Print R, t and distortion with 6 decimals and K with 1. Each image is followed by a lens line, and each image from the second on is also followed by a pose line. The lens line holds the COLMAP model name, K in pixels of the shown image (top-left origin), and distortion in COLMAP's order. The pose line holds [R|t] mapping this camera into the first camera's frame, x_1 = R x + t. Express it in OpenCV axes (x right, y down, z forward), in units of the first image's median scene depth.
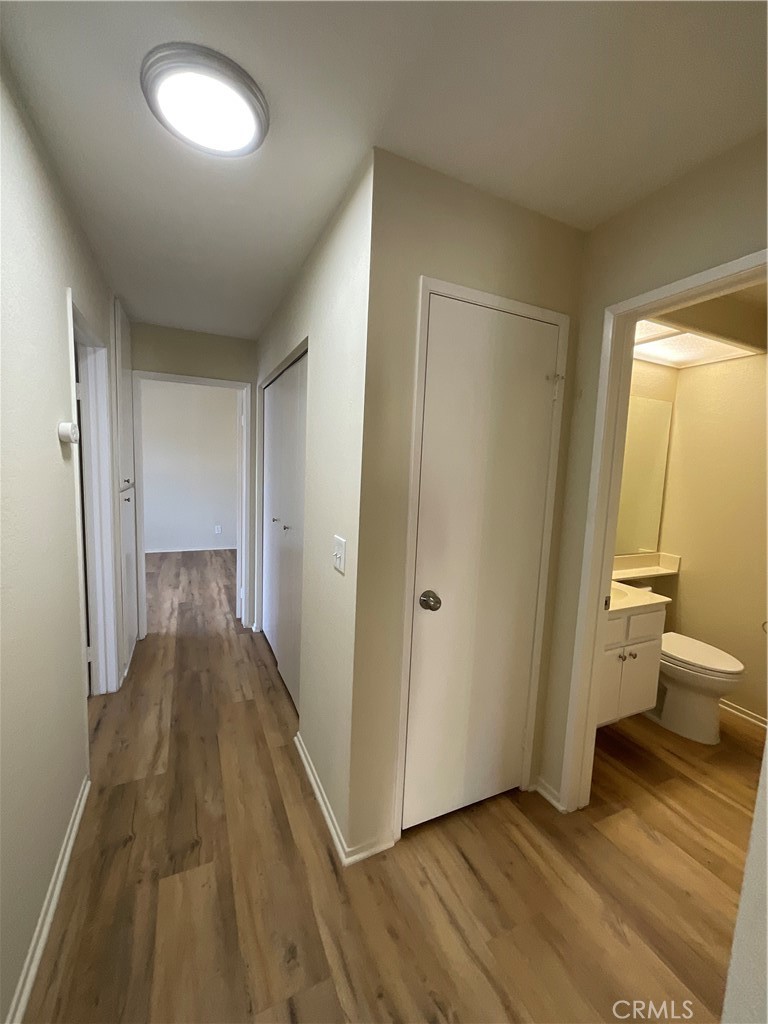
lens RADIAL K [[413.1, 0, 380.0], [0, 413.1, 508.7], [0, 0, 1]] dist [0.001049, -0.000648]
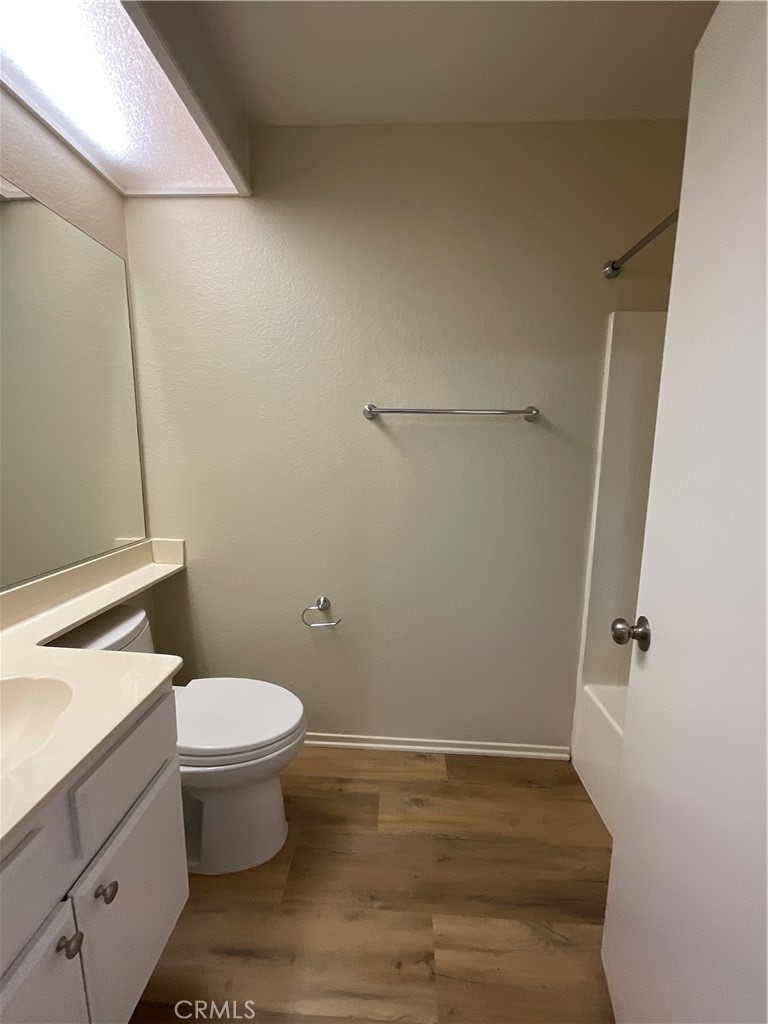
lens RADIAL K [[413.1, 0, 380.2], [0, 413.1, 513.8], [0, 0, 1]] dist [0.001049, -0.000648]
pose [[0.463301, -0.167604, 0.870208, 0.352623], [0.097416, 0.985634, 0.137971, 0.024681], [-0.880831, 0.020850, 0.472972, 0.476539]]
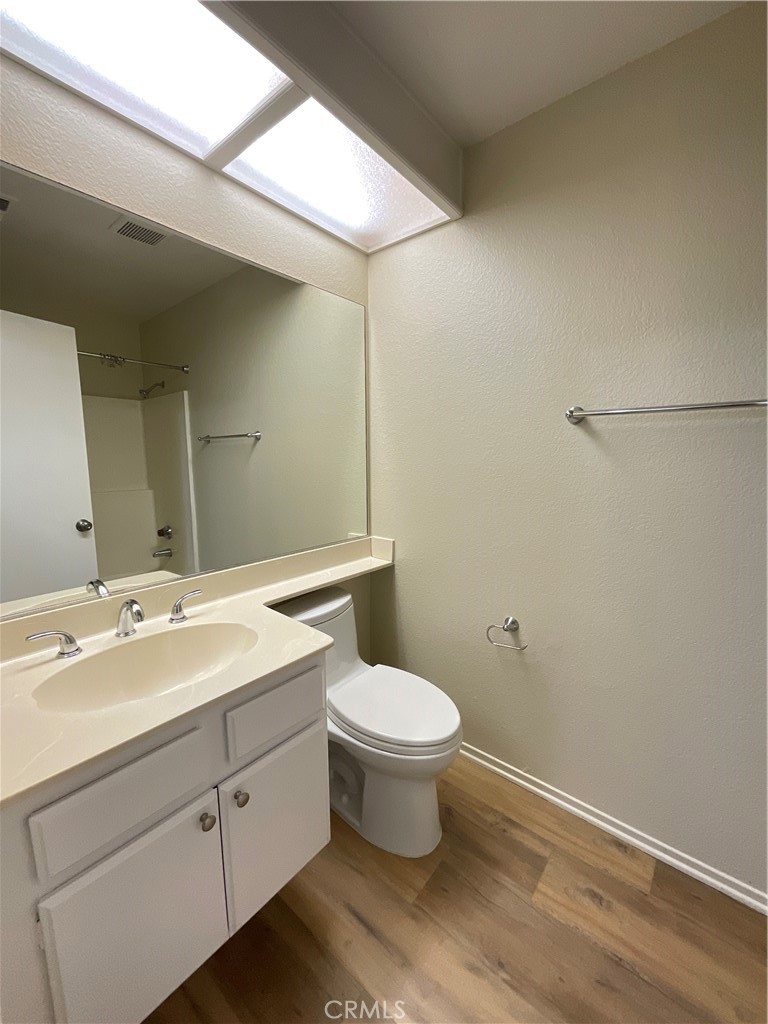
lens RADIAL K [[413.1, 0, 376.4], [0, 413.1, 512.6], [0, 0, 1]] dist [0.001049, -0.000648]
pose [[0.904745, -0.100294, 0.413978, 0.436474], [0.083056, 0.994768, 0.059483, 0.029349], [-0.417778, -0.019433, 0.908341, 0.404489]]
